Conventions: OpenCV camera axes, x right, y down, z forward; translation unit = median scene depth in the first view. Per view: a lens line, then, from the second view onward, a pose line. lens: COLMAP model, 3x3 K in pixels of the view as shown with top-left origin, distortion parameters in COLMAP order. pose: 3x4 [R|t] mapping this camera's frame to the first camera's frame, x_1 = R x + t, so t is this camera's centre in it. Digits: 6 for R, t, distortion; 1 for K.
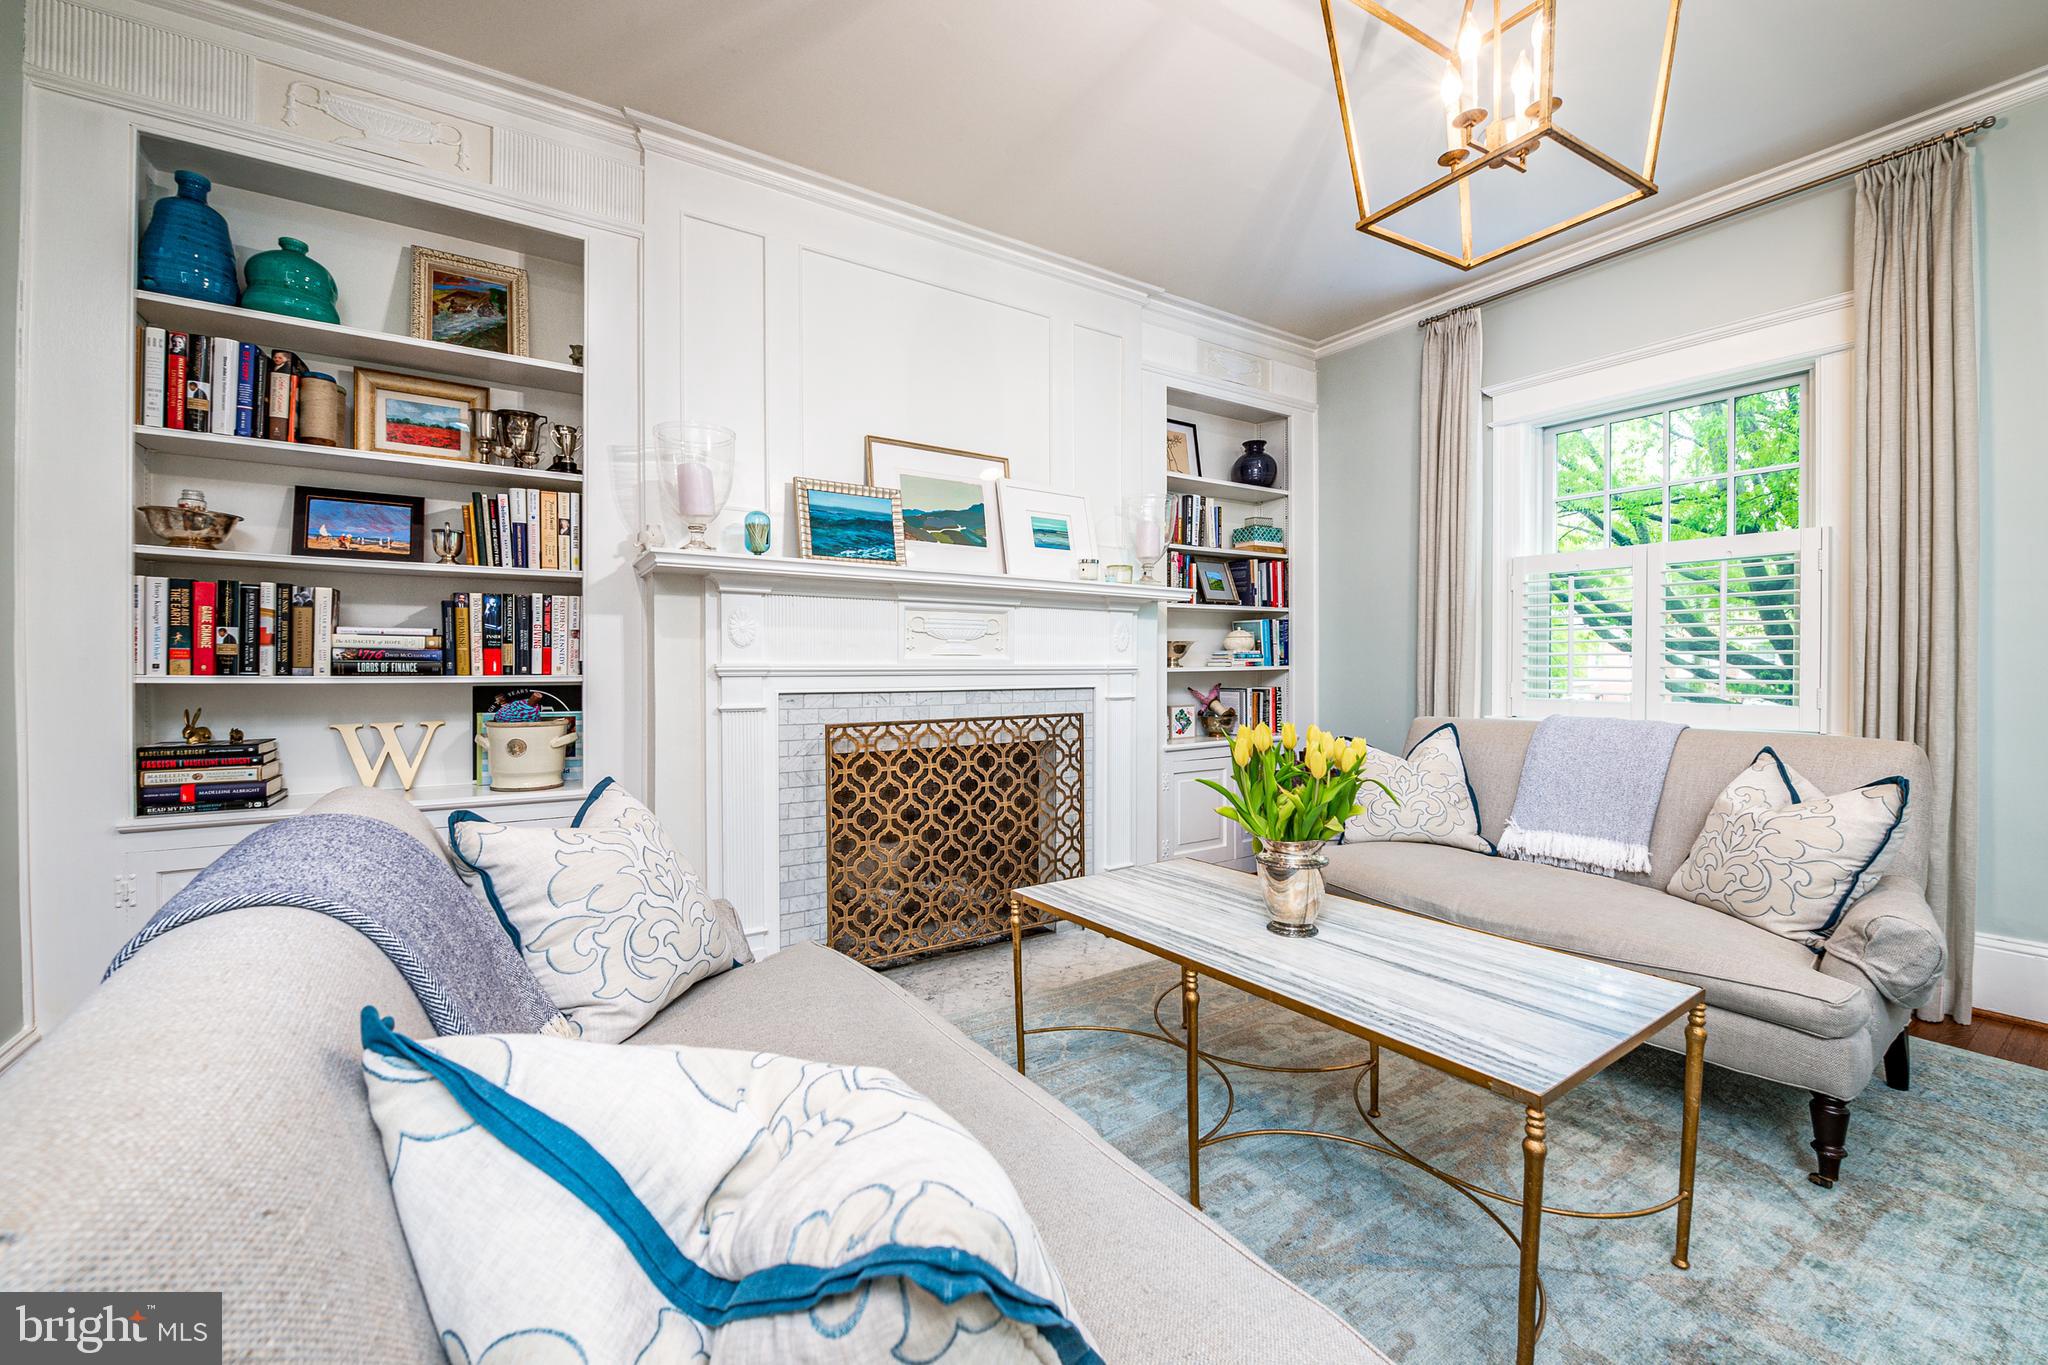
lens RADIAL K [[832.6, 0, 1043.3], [0, 832.6, 688.8], [0, 0, 1]] dist [-0.009677, -0.001791]
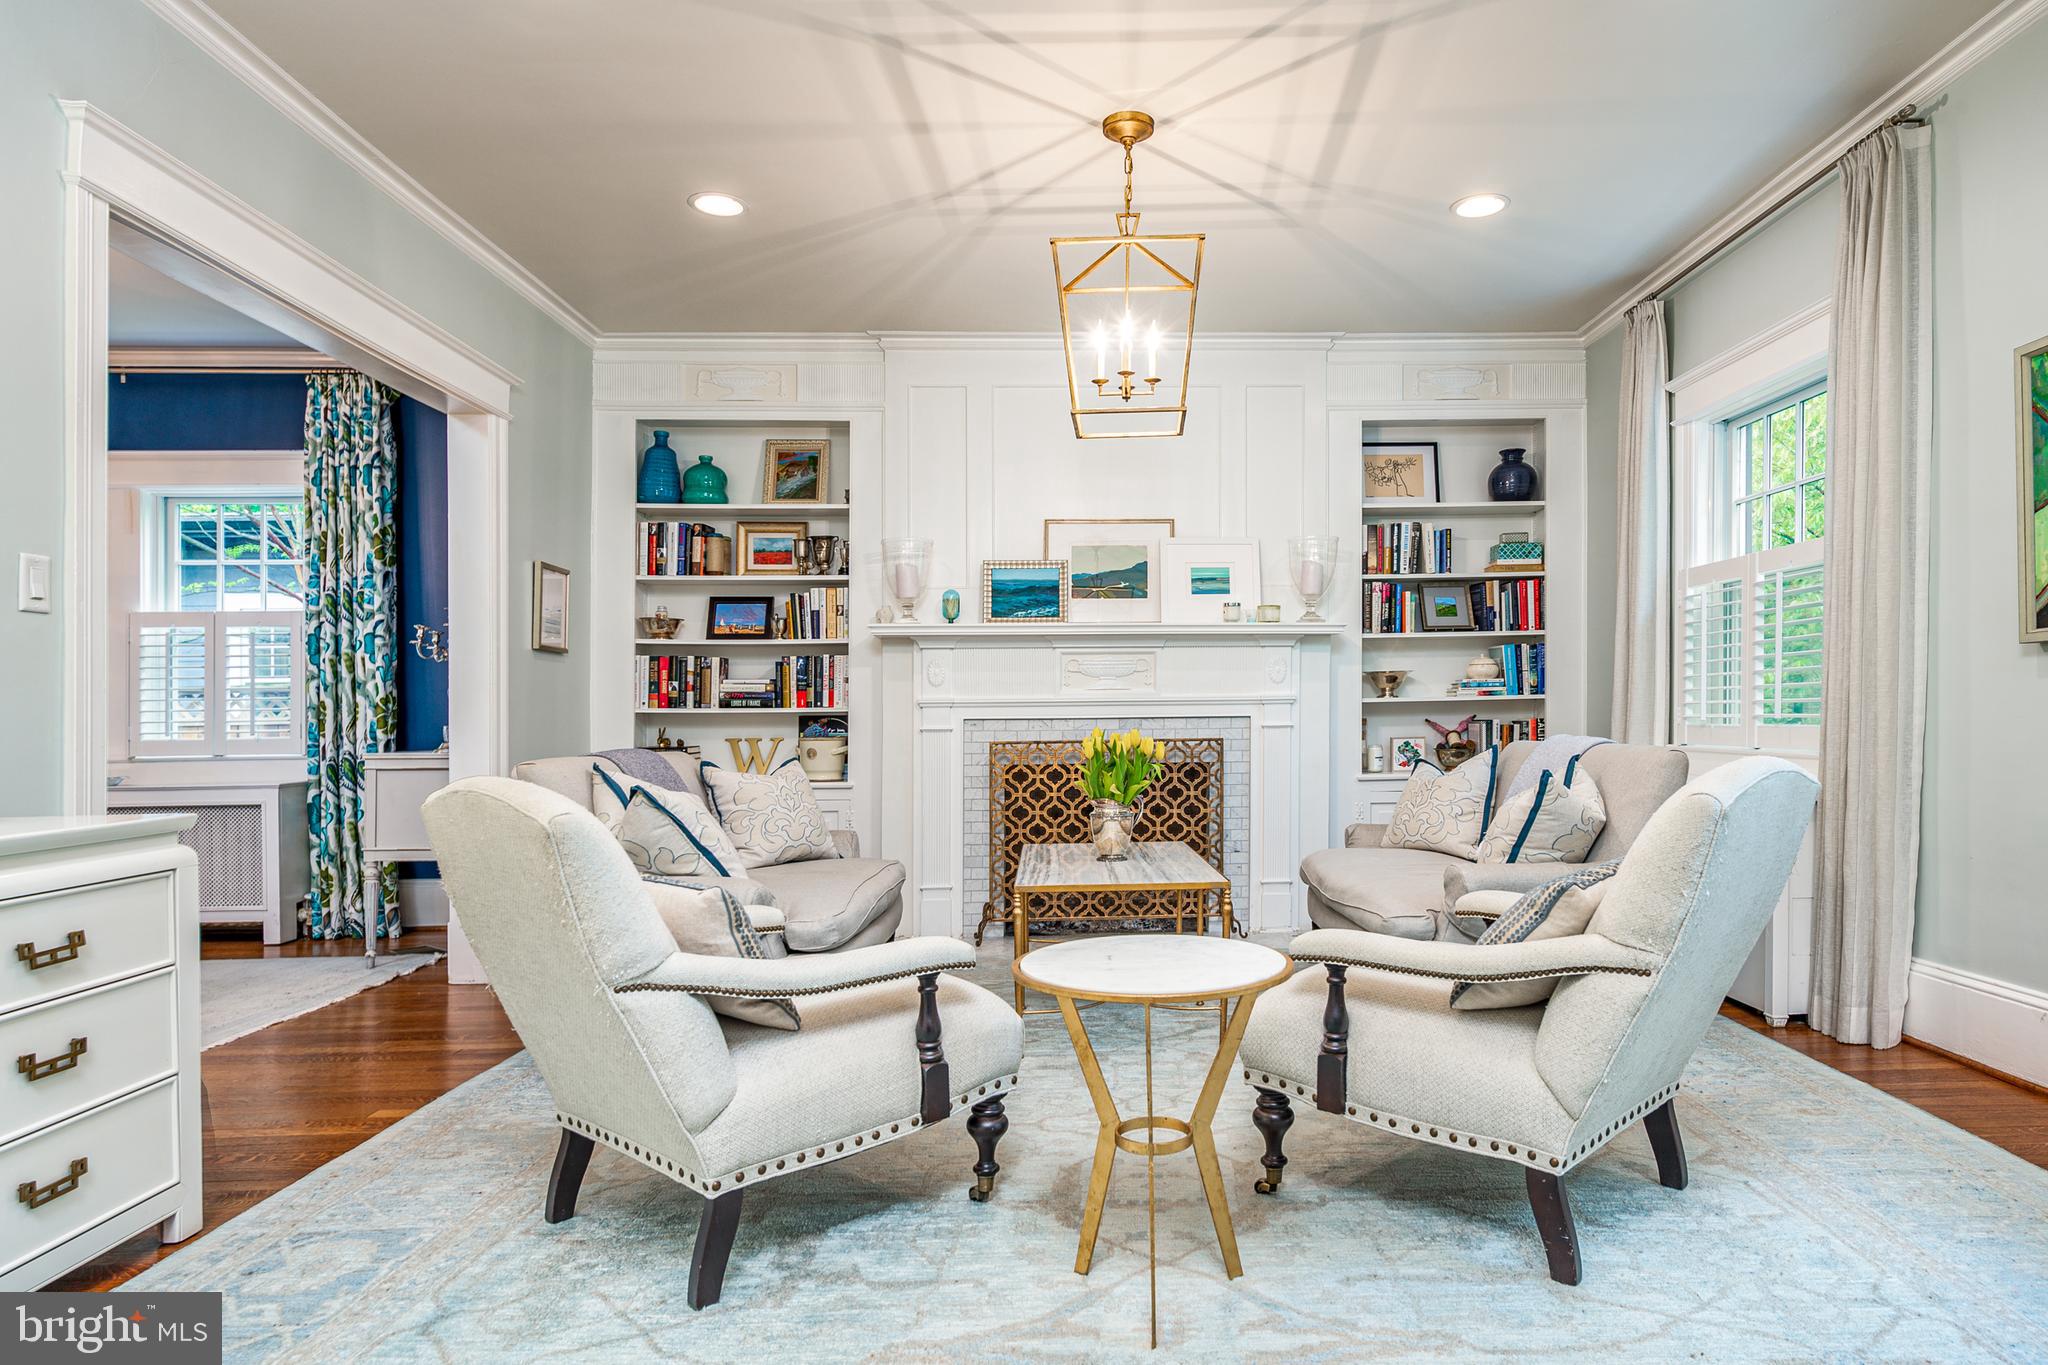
lens RADIAL K [[1242.0, 0, 1135.8], [0, 1242.0, 738.3], [0, 0, 1]] dist [0.002511, 0.002724]
pose [[0.855430, -0.000935, -0.517918, 1.056943], [-0.003766, 0.999961, -0.008026, 0.055683], [0.517905, 0.008816, 0.855392, -0.661859]]
